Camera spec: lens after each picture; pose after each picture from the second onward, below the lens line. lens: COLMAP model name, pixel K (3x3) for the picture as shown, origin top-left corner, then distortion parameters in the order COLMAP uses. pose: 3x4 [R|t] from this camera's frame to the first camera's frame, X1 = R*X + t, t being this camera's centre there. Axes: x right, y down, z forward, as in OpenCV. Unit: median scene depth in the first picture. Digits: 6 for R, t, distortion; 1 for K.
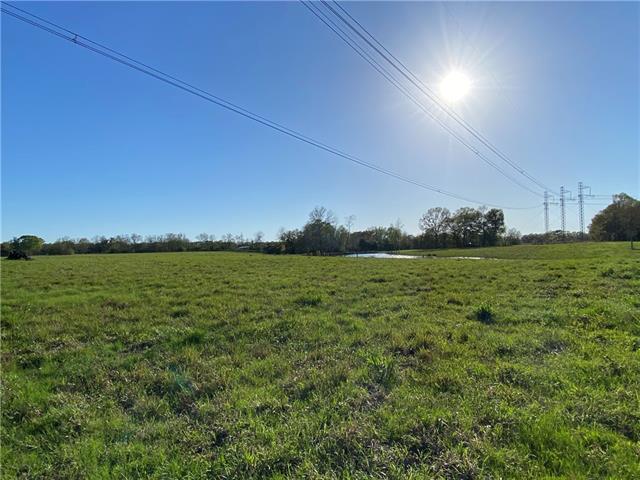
lens RADIAL K [[362.7, 0, 313.9], [0, 362.7, 234.9], [0, 0, 1]] dist [-0.017748, -0.014963]
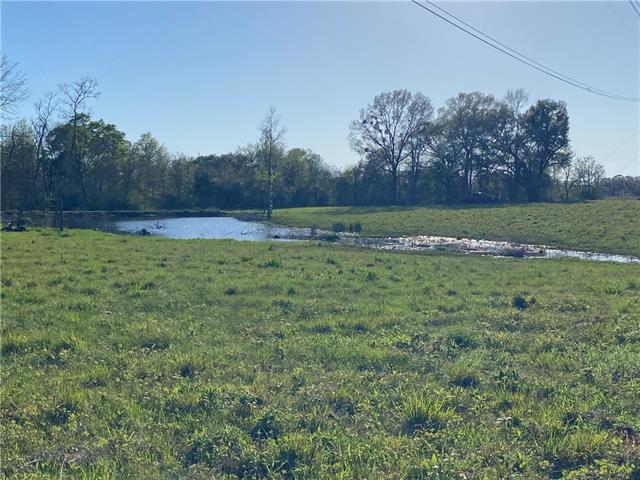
lens RADIAL K [[886.3, 0, 319.8], [0, 886.3, 245.3], [0, 0, 1]] dist [0.009187, 0.000000]
pose [[0.975040, 0.012166, 0.221697, 0.067112], [-0.031791, 0.995859, 0.085173, 0.004015], [-0.219743, -0.090095, 0.971389, 0.138701]]
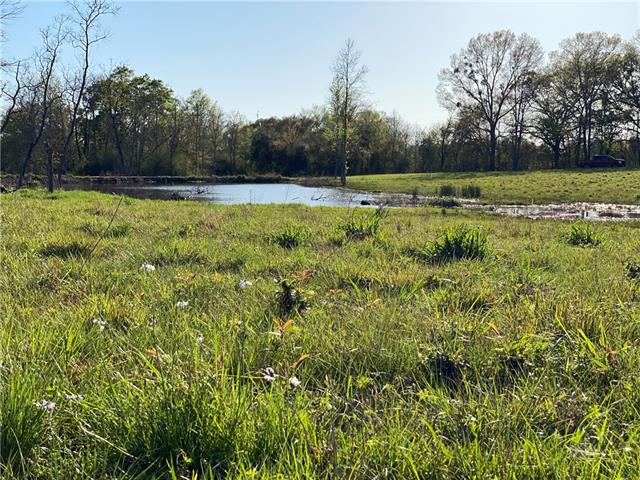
lens RADIAL K [[970.1, 0, 319.7], [0, 970.1, 240.3], [0, 0, 1]] dist [-0.056727, 0.000000]
pose [[0.988408, 0.015354, 0.151045, 0.075943], [-0.031752, 0.993778, 0.106759, 0.012500], [-0.148466, -0.110317, 0.982745, 0.218194]]
